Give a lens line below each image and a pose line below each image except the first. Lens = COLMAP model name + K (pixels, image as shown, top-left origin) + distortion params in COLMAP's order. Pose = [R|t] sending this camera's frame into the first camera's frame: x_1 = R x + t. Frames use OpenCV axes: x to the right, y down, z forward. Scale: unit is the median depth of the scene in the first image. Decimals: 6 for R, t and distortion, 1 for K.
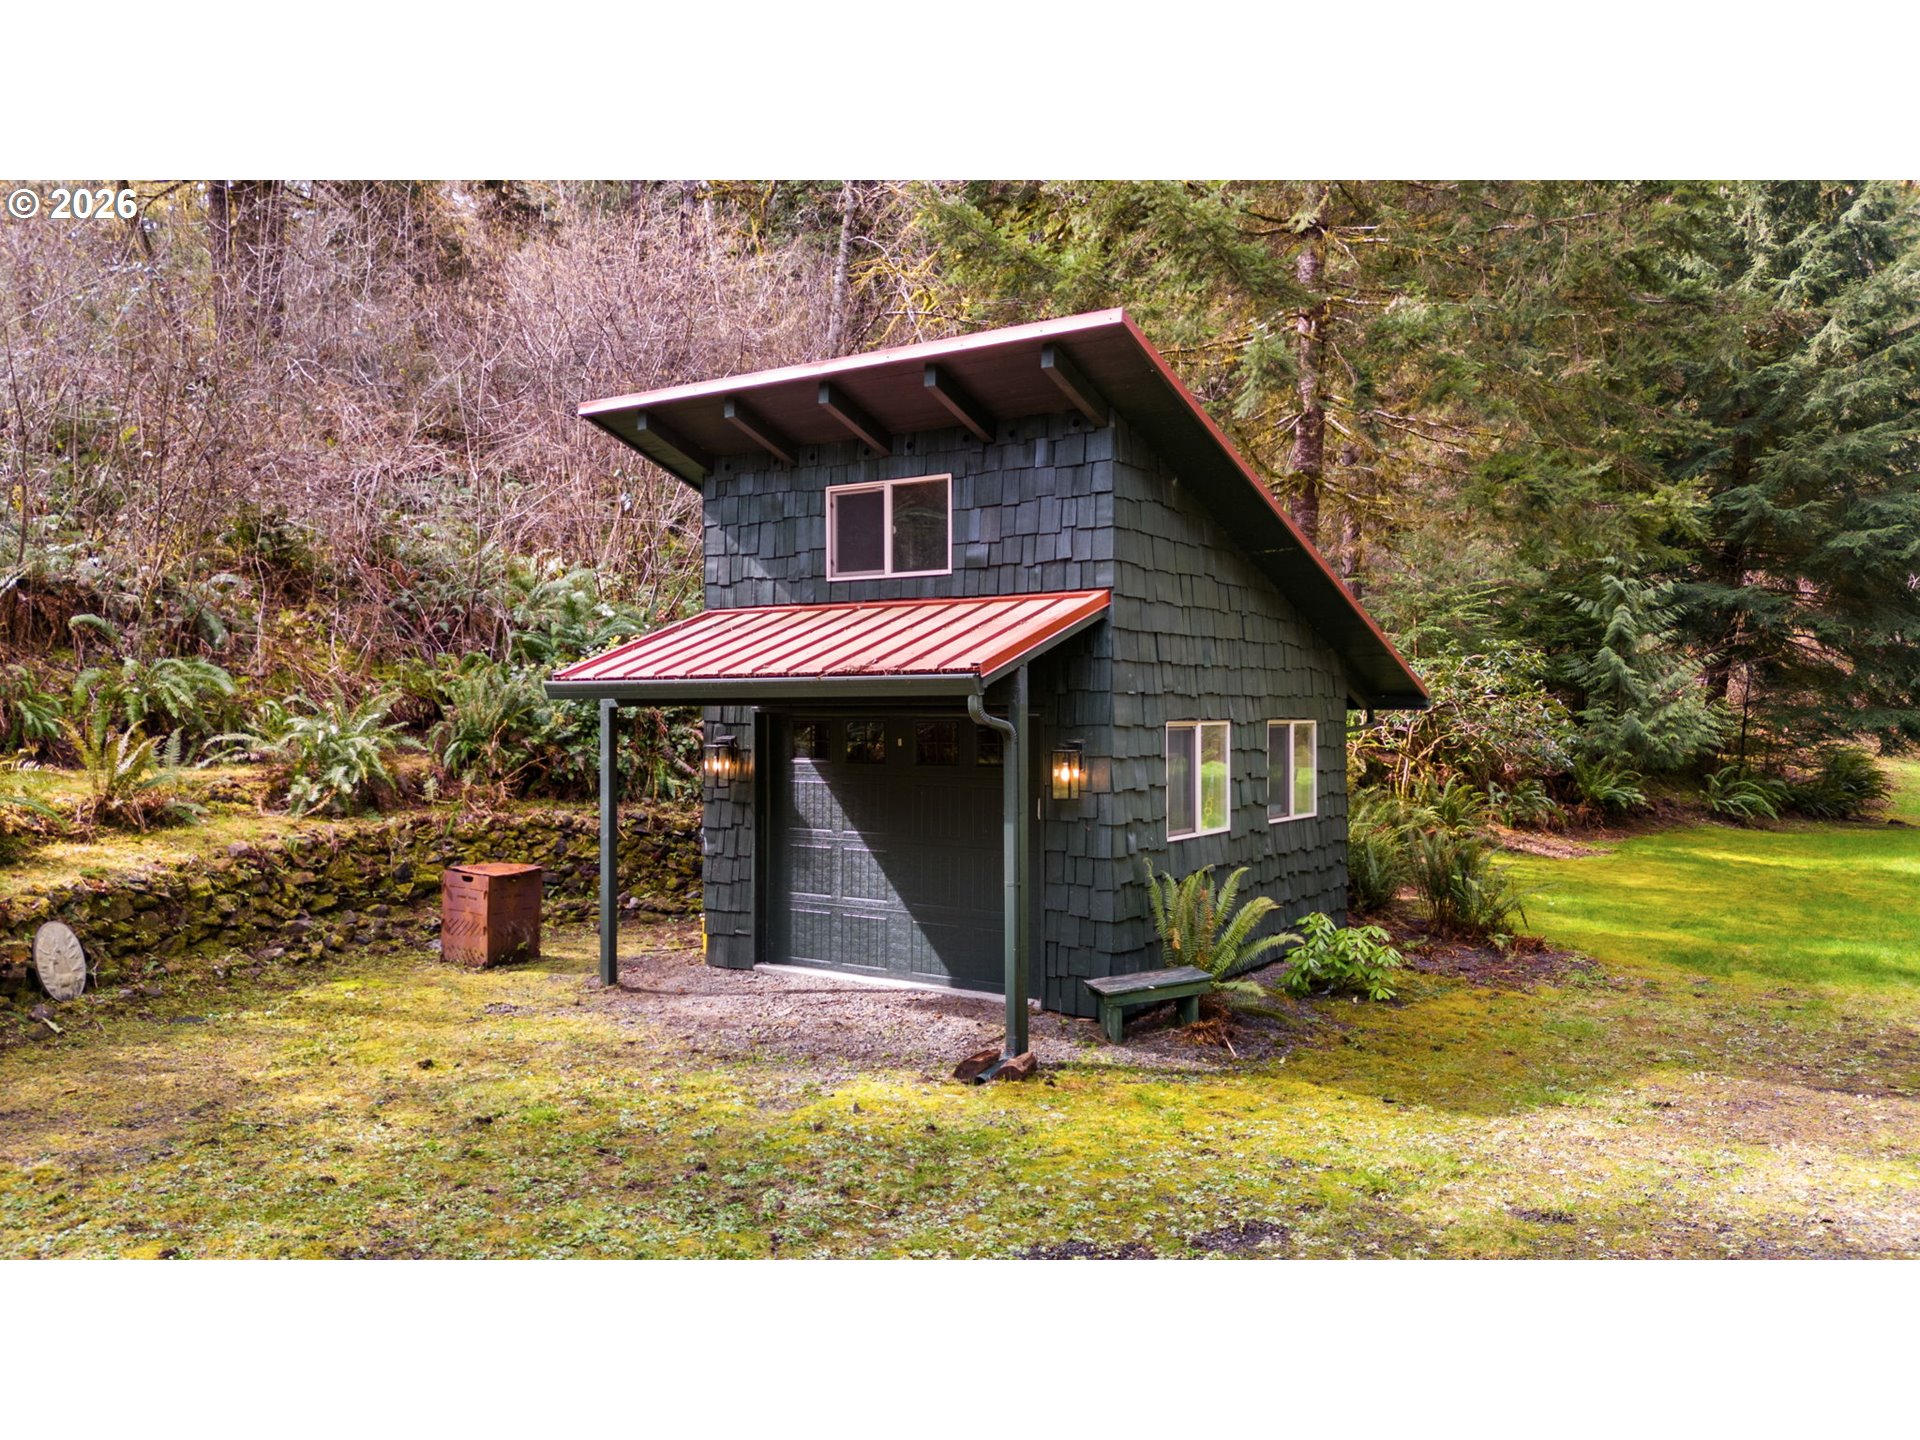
lens RADIAL K [[1364.7, 0, 960.0], [0, 1364.7, 720.0], [0, 0, 1]] dist [0.039237, -0.056451]
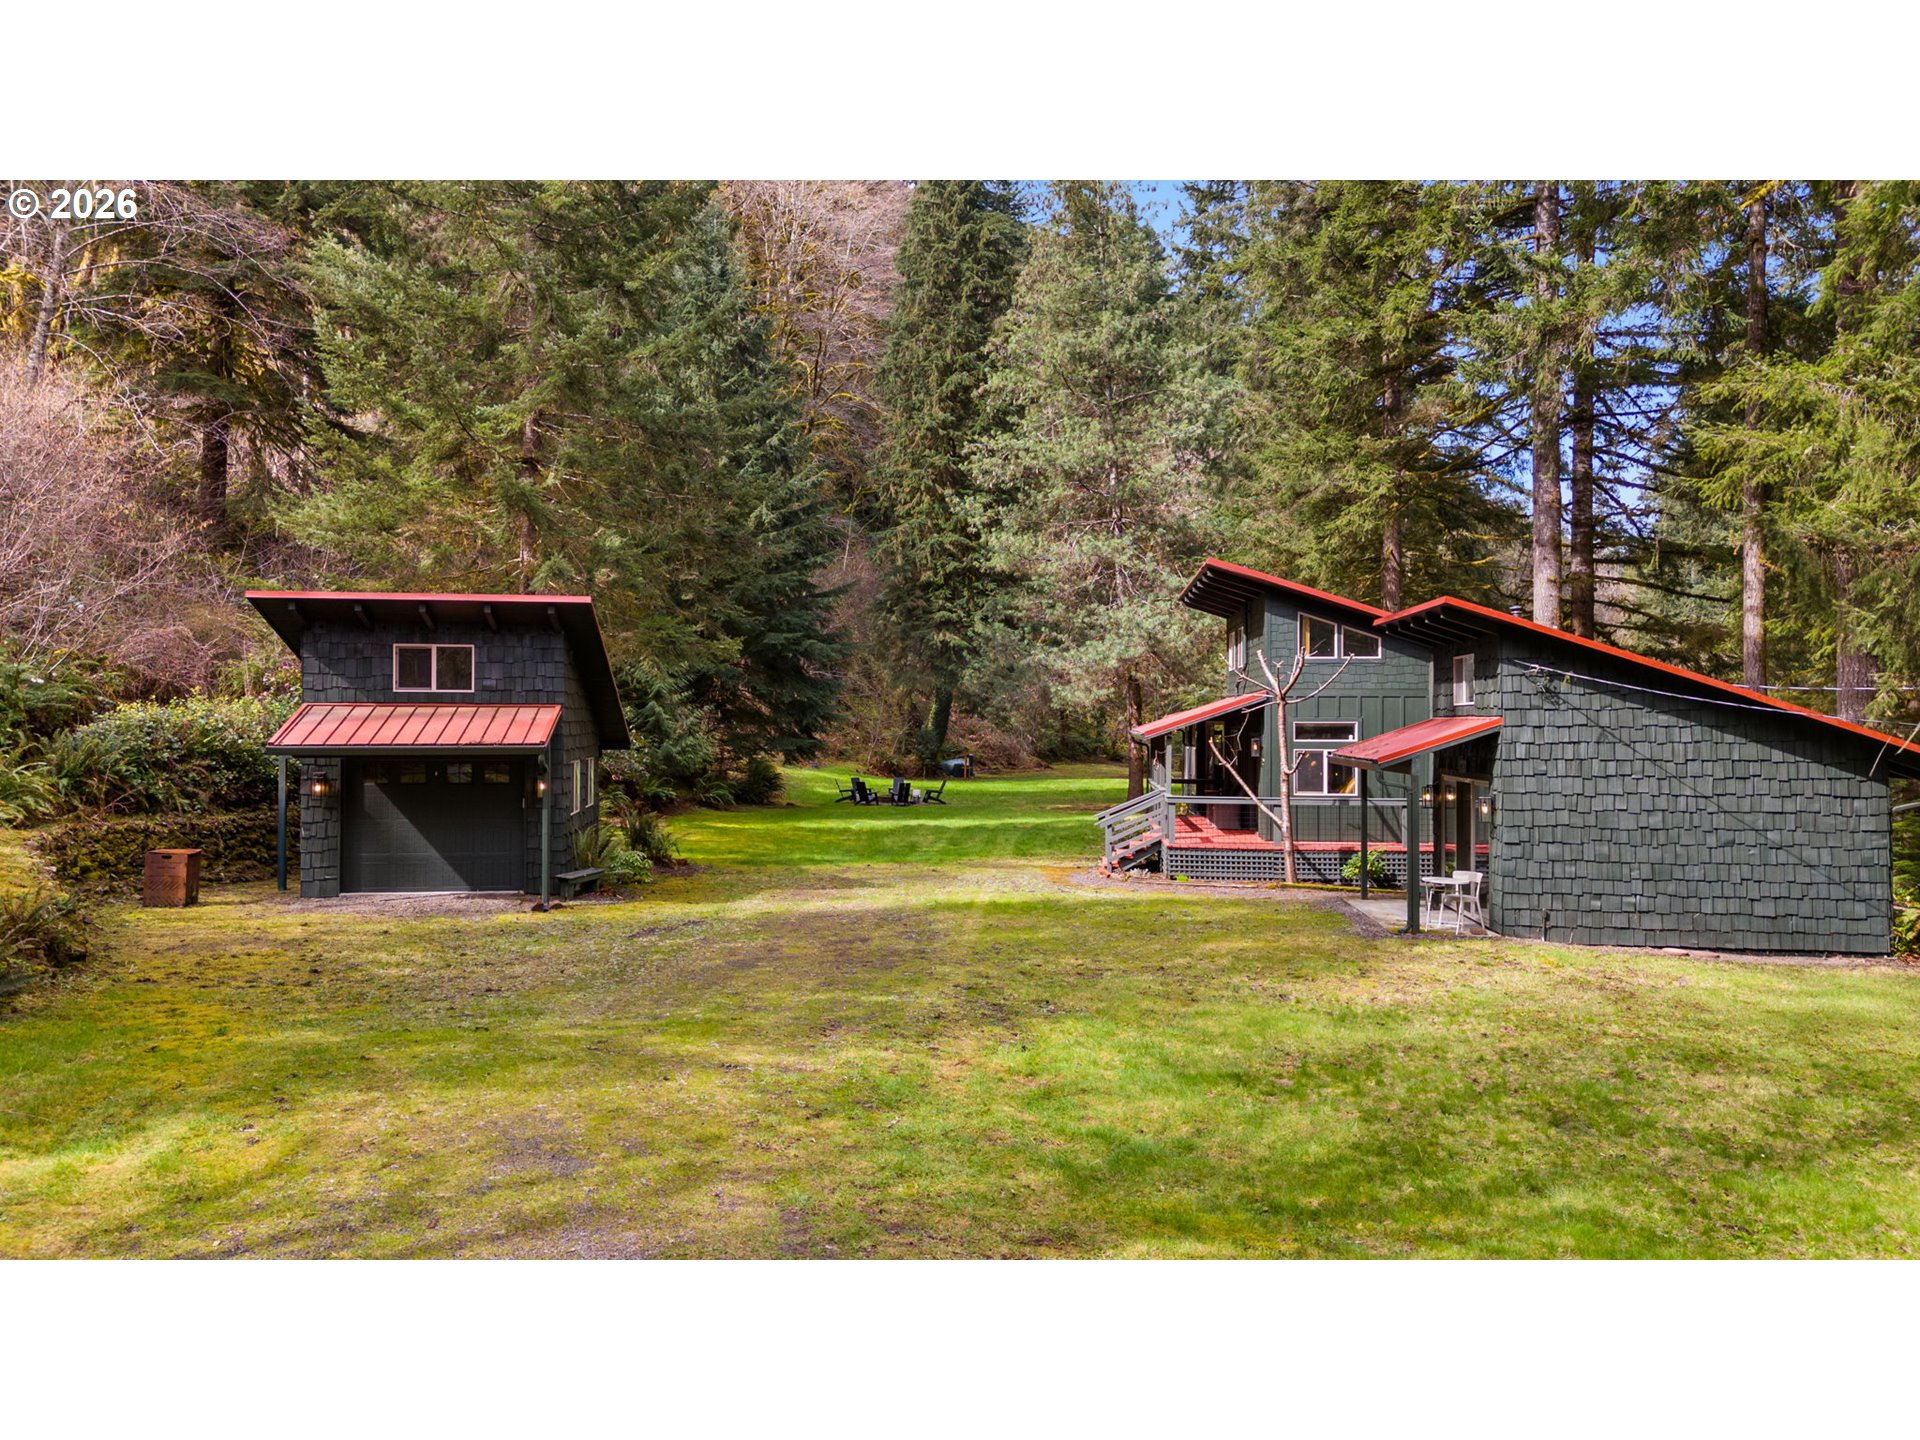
lens RADIAL K [[1364.7, 0, 960.0], [0, 1364.7, 720.0], [0, 0, 1]] dist [0.039237, -0.056451]
pose [[0.730801, 0.004341, 0.682576, -0.704293], [-0.000028, 0.999980, -0.006329, -0.040341], [-0.682590, 0.004606, 0.730787, -0.821869]]
